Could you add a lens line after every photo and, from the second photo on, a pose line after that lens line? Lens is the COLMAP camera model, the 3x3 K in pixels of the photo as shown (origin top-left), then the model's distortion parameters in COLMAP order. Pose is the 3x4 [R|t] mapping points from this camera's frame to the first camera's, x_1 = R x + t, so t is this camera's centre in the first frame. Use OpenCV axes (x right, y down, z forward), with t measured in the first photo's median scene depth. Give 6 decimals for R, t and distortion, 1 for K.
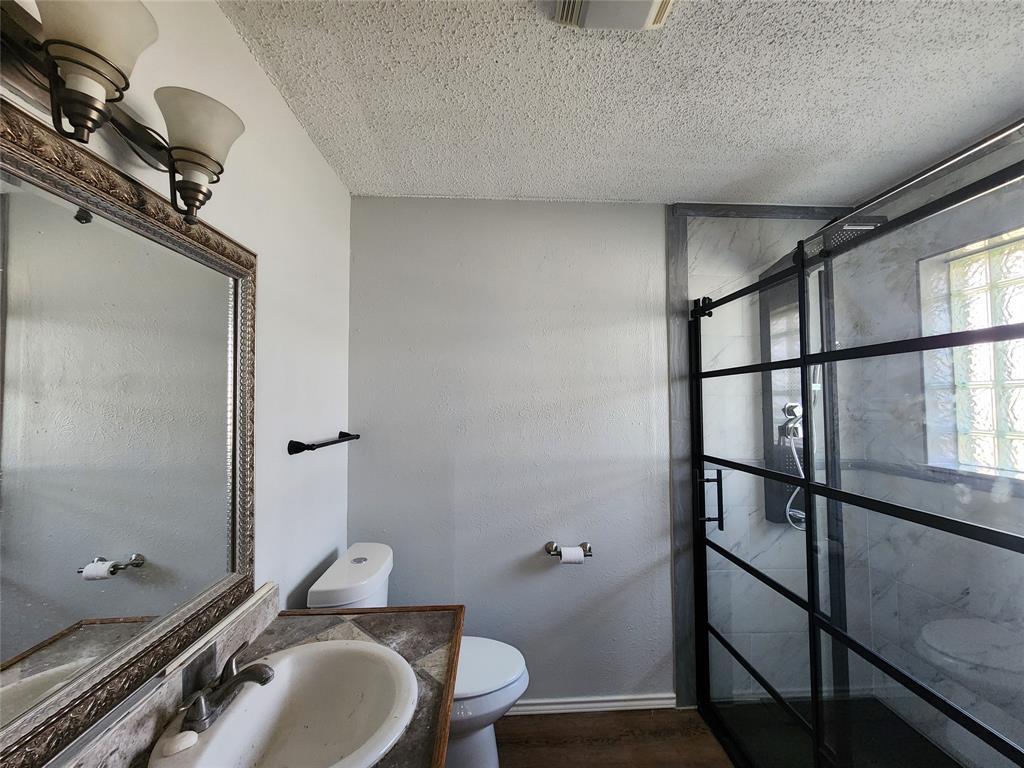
lens RADIAL K [[420.4, 0, 511.7], [0, 420.4, 383.9], [0, 0, 1]] dist [-0.006233, 0.001853]
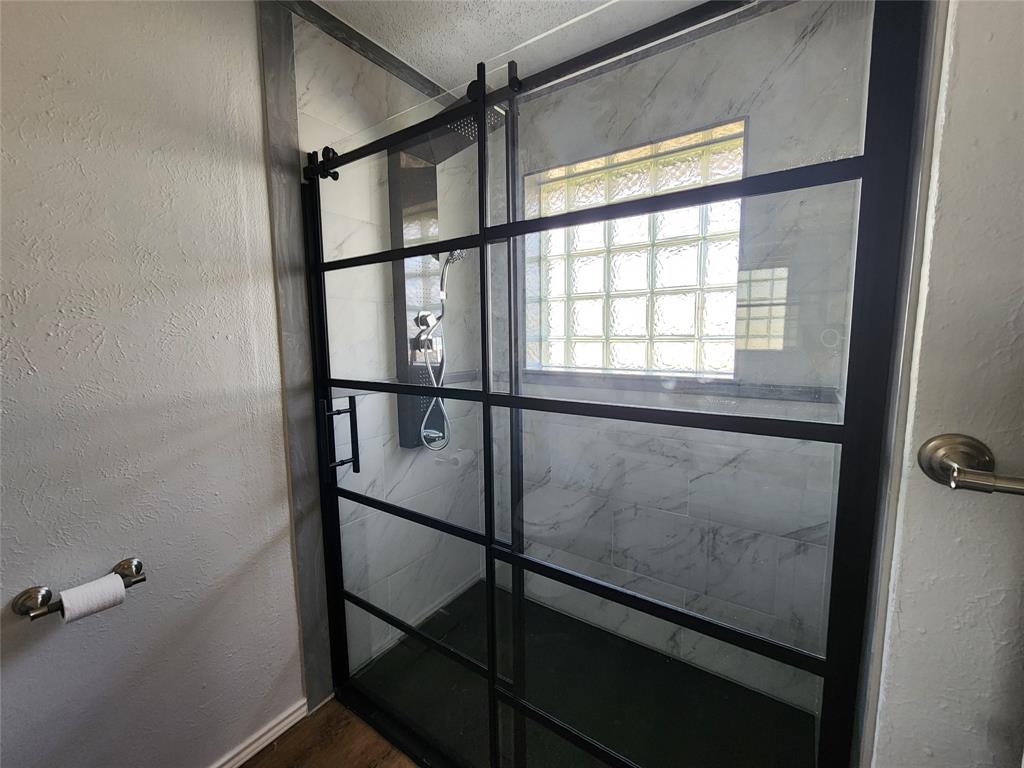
lens RADIAL K [[420.4, 0, 514.0], [0, 420.4, 380.3], [0, 0, 1]] dist [-0.006233, 0.001853]
pose [[0.600758, -0.088997, 0.794462, 0.068968], [-0.025452, 0.991151, 0.130277, 0.068526], [-0.799026, -0.098486, 0.593176, 0.312973]]
